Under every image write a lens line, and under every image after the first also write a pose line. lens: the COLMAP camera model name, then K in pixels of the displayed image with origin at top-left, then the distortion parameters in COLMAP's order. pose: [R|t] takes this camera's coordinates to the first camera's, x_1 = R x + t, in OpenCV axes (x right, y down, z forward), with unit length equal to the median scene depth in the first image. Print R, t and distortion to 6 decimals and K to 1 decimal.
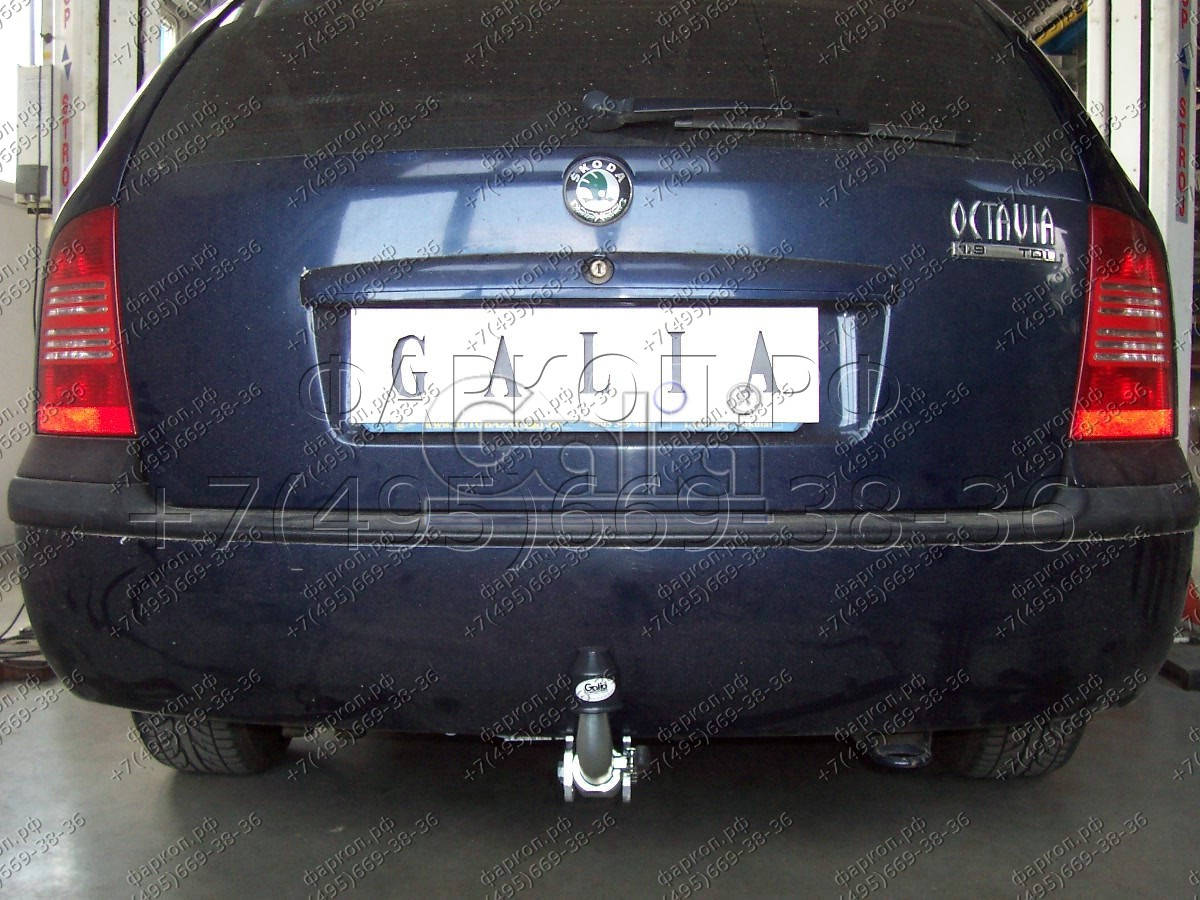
lens RADIAL K [[1241.1, 0, 593.4], [0, 1241.1, 450.2], [0, 0, 1]] dist [-0.017368, 0.000000]
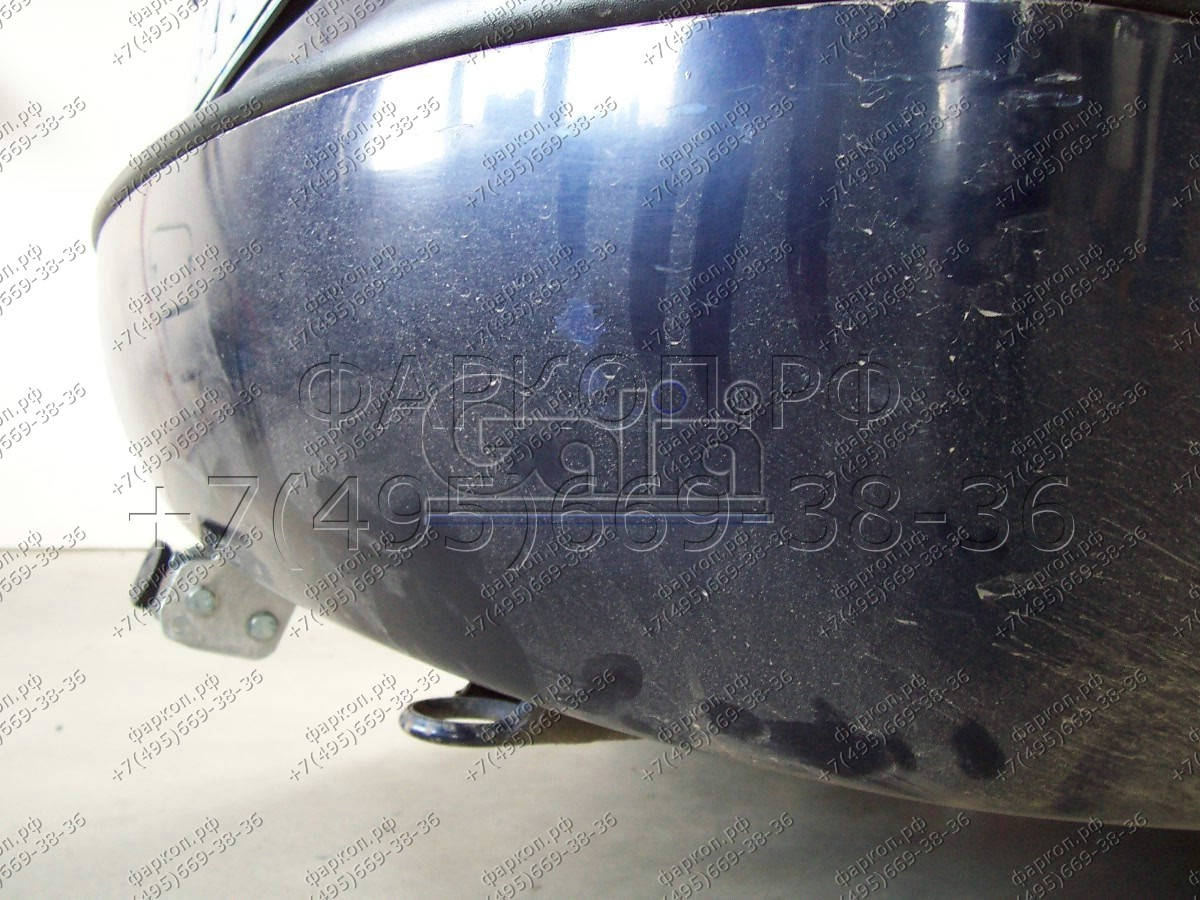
lens RADIAL K [[1244.6, 0, 598.9], [0, 1244.6, 451.4], [0, 0, 1]] dist [-0.020833, 0.000000]
pose [[0.999956, 0.000416, -0.009414, -0.114009], [-0.000410, 1.000000, 0.000594, 0.000142], [0.009414, -0.000590, 0.999956, -0.001124]]
